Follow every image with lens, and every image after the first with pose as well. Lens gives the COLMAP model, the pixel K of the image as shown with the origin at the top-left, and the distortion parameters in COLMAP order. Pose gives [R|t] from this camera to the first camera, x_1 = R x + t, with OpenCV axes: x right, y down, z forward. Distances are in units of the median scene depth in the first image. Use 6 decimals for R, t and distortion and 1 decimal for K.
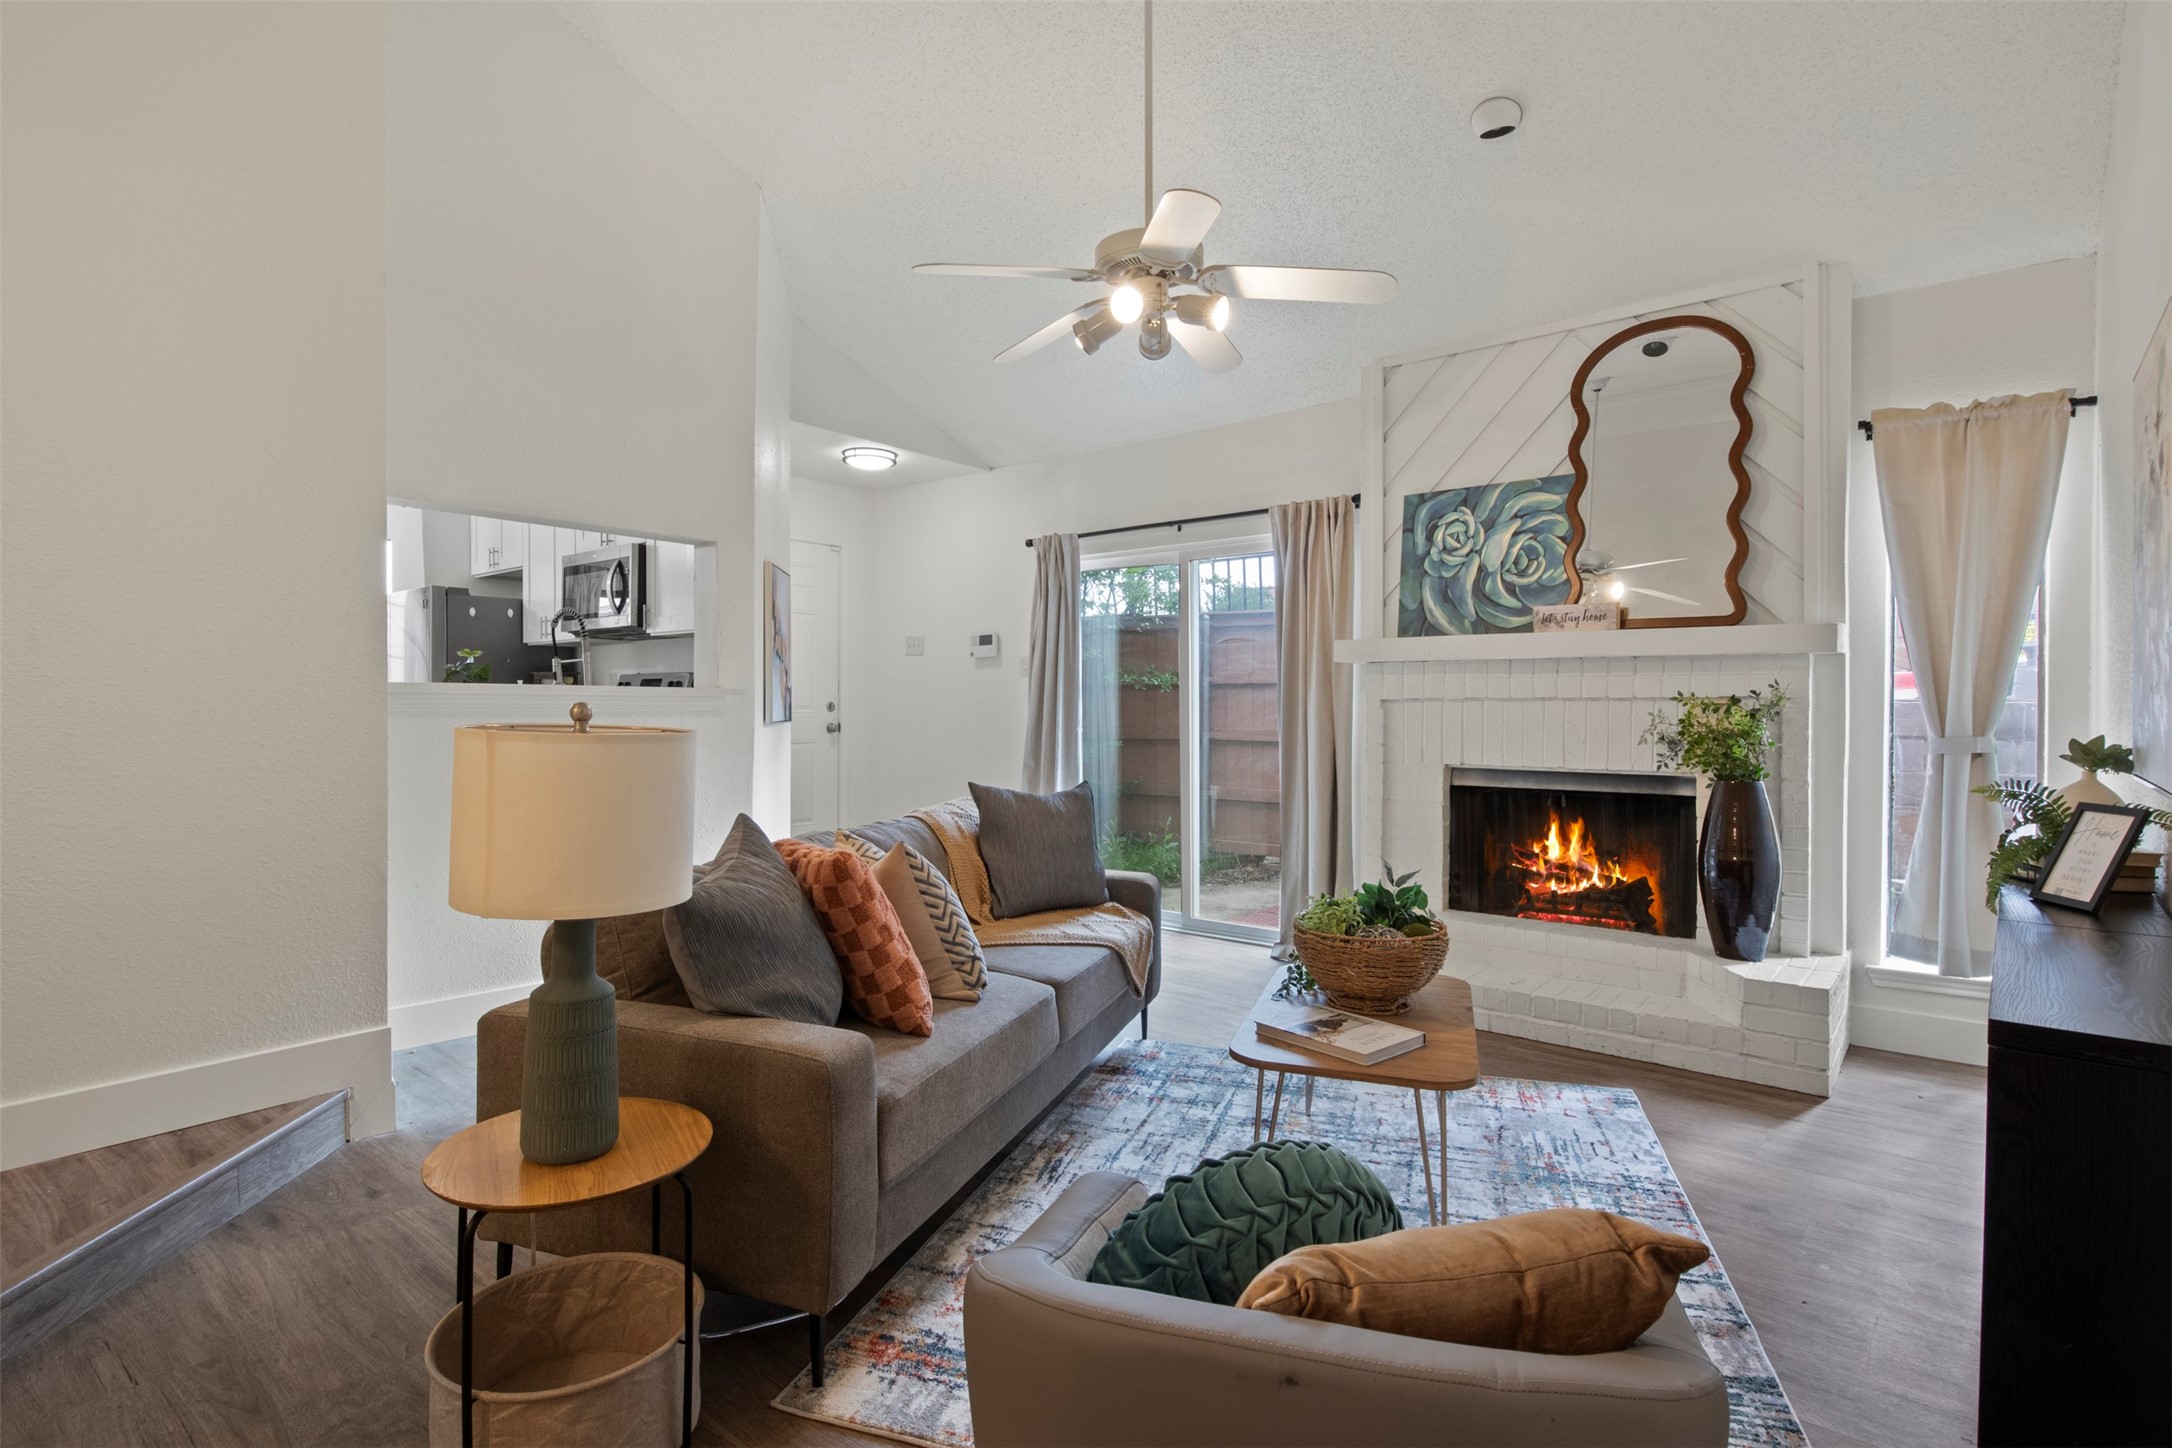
lens RADIAL K [[1087.8, 0, 1078.8], [0, 1087.8, 717.7], [0, 0, 1]] dist [-0.011978, 0.000079]
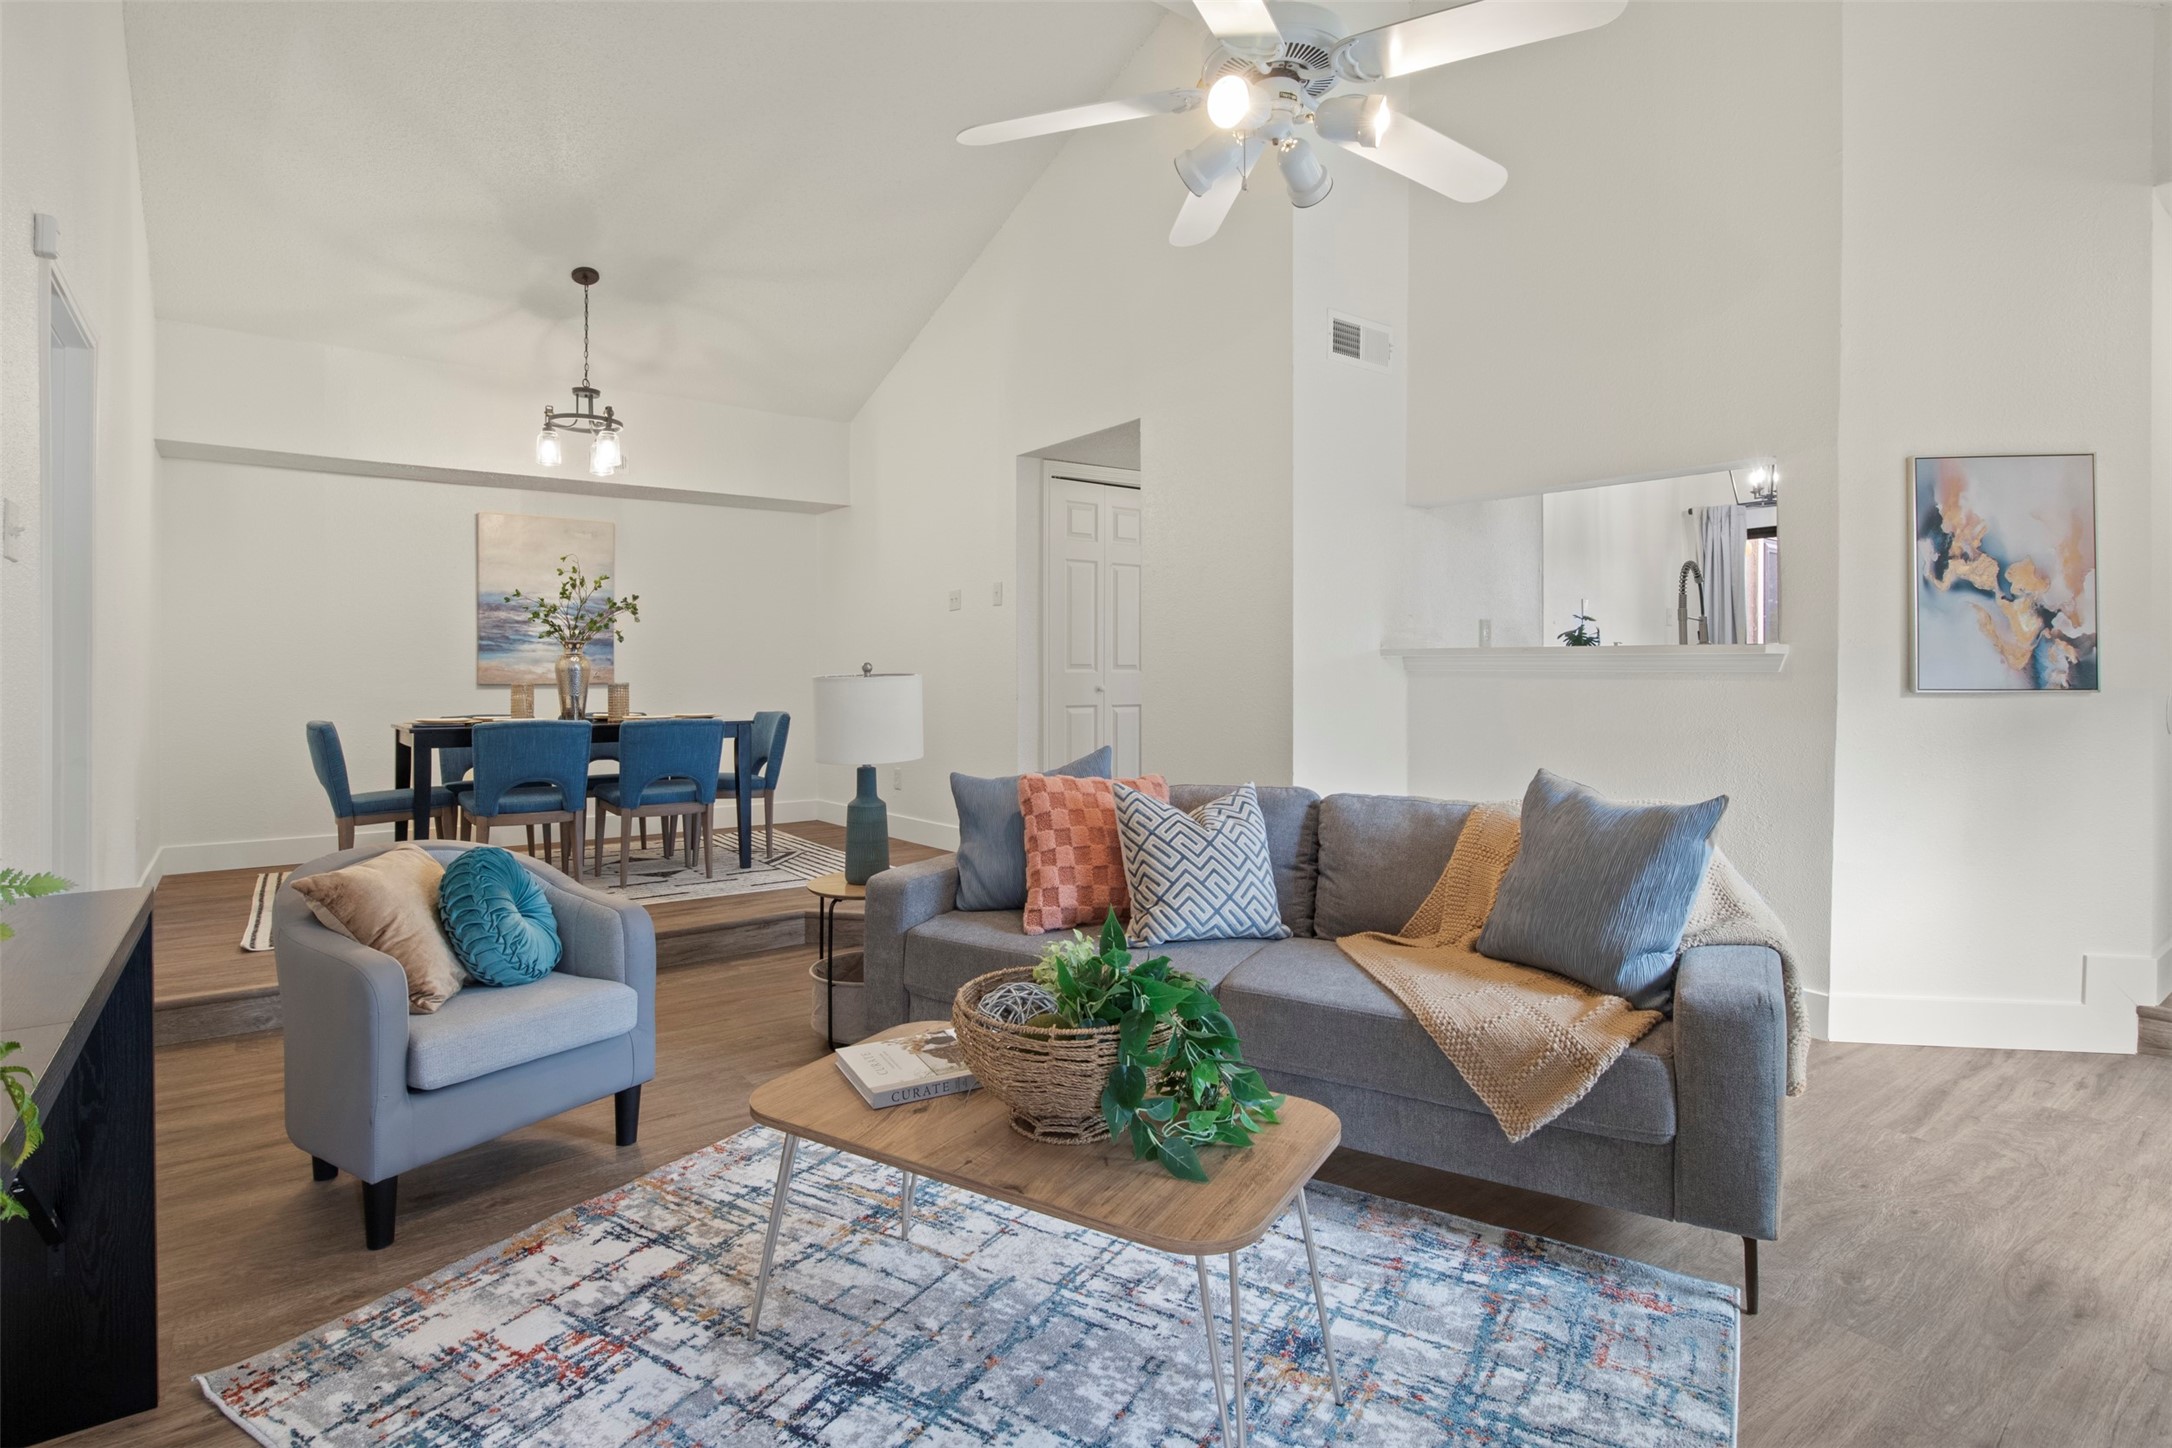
lens RADIAL K [[1094.3, 0, 1089.2], [0, 1094.3, 690.8], [0, 0, 1]] dist [-0.010146, -0.001233]
pose [[-0.219690, 0.016379, -0.975432, 0.586256], [-0.013076, 0.999720, 0.019732, -0.003726], [0.975482, 0.017090, -0.219414, 0.752068]]
